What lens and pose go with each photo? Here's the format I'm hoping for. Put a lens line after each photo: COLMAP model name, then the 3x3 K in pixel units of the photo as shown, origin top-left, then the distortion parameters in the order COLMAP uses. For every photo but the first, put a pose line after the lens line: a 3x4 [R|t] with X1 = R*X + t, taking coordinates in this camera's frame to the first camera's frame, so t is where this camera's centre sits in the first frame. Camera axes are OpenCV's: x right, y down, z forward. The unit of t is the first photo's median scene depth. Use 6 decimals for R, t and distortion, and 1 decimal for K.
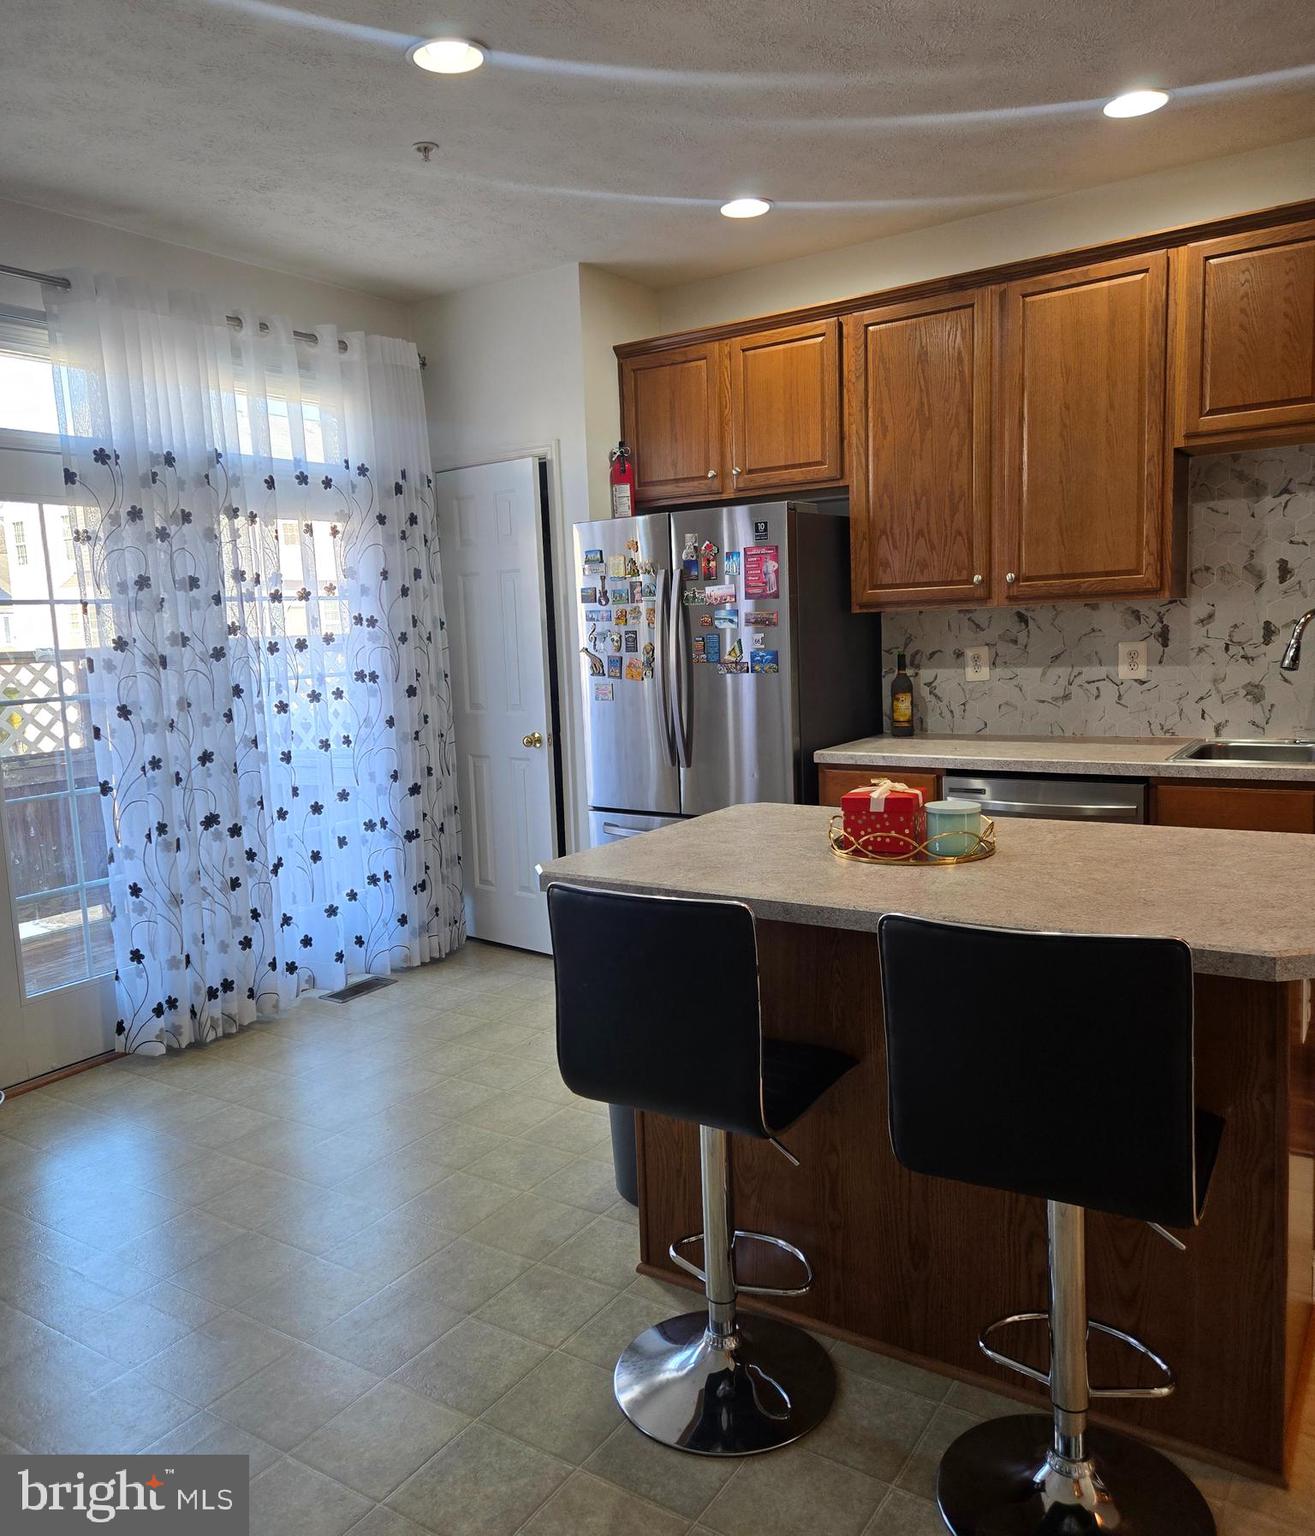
lens RADIAL K [[1185.0, 0, 646.0], [0, 1185.0, 777.4], [0, 0, 1]] dist [0.057742, -0.042301]
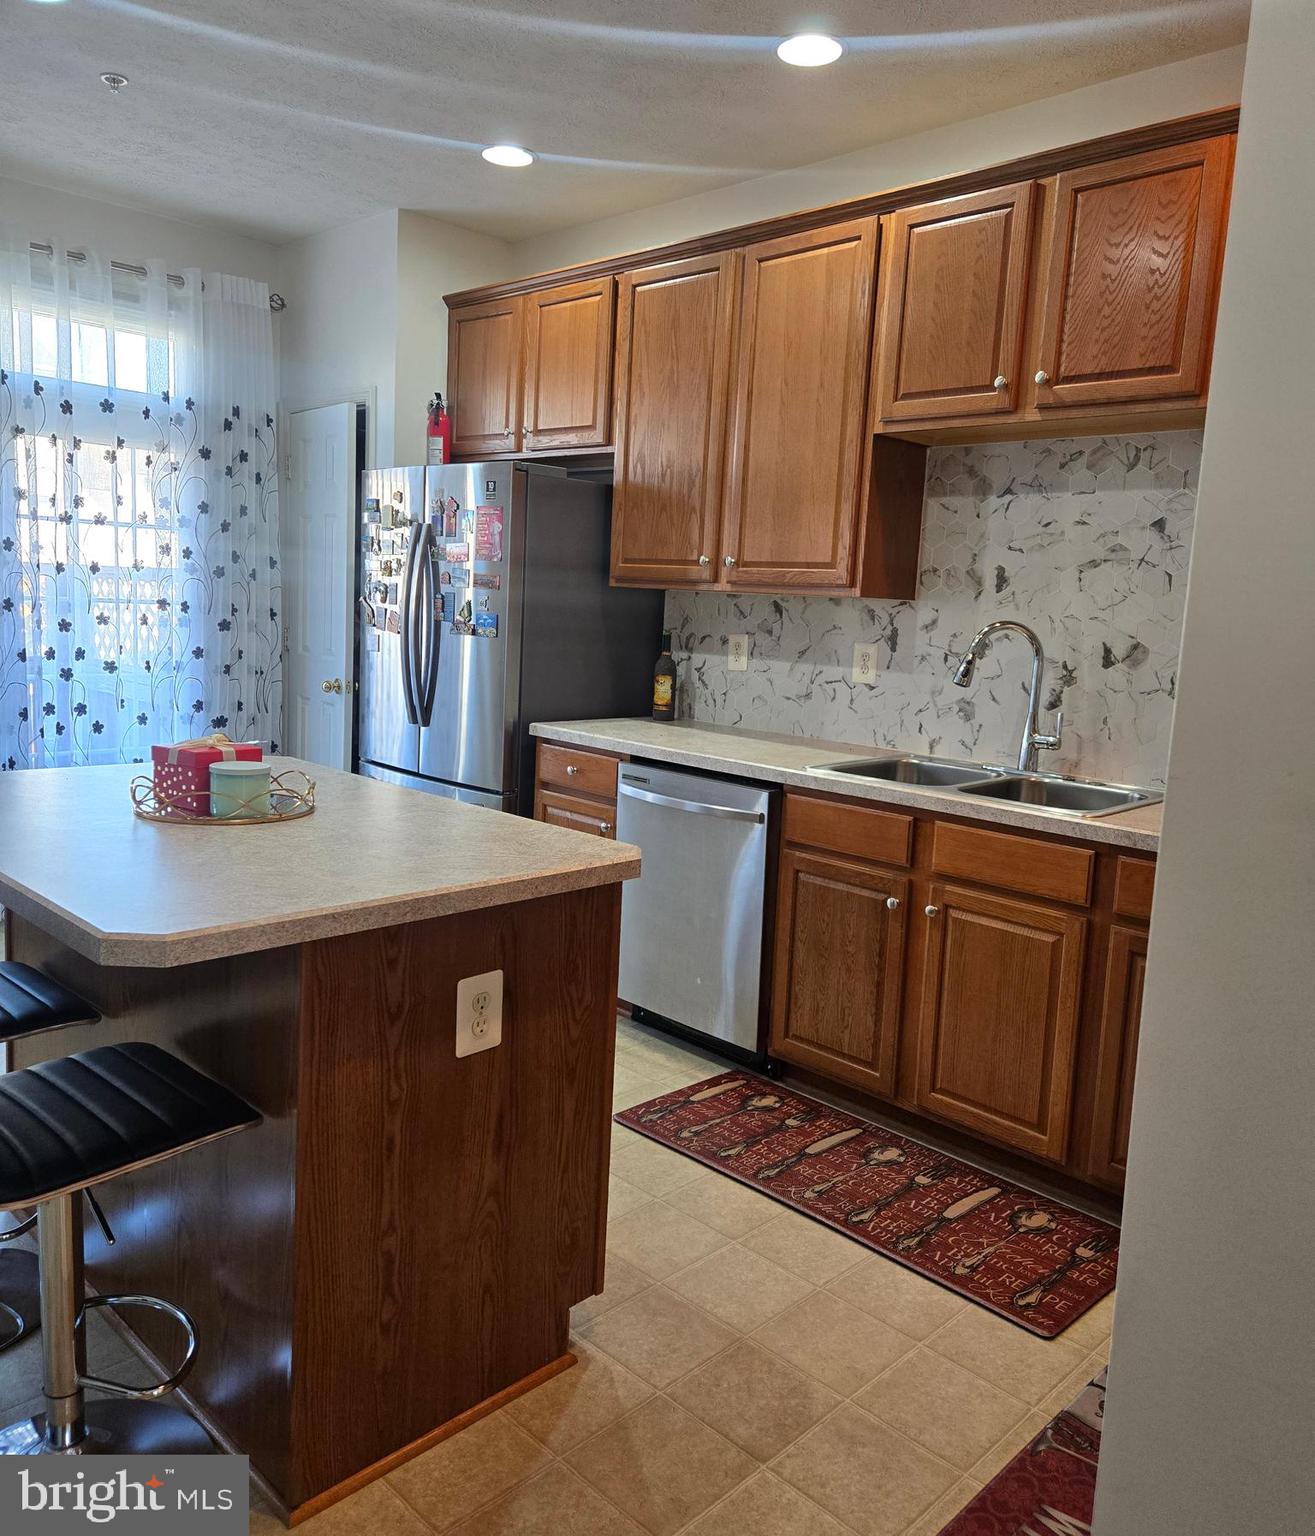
lens RADIAL K [[1185.0, 0, 662.6], [0, 1185.0, 765.0], [0, 0, 1]] dist [0.057742, -0.042301]
pose [[0.979552, 0.115241, -0.164918, 0.398736], [-0.113390, 0.993336, 0.020629, -0.019676], [0.166196, -0.001507, 0.986092, 0.061640]]
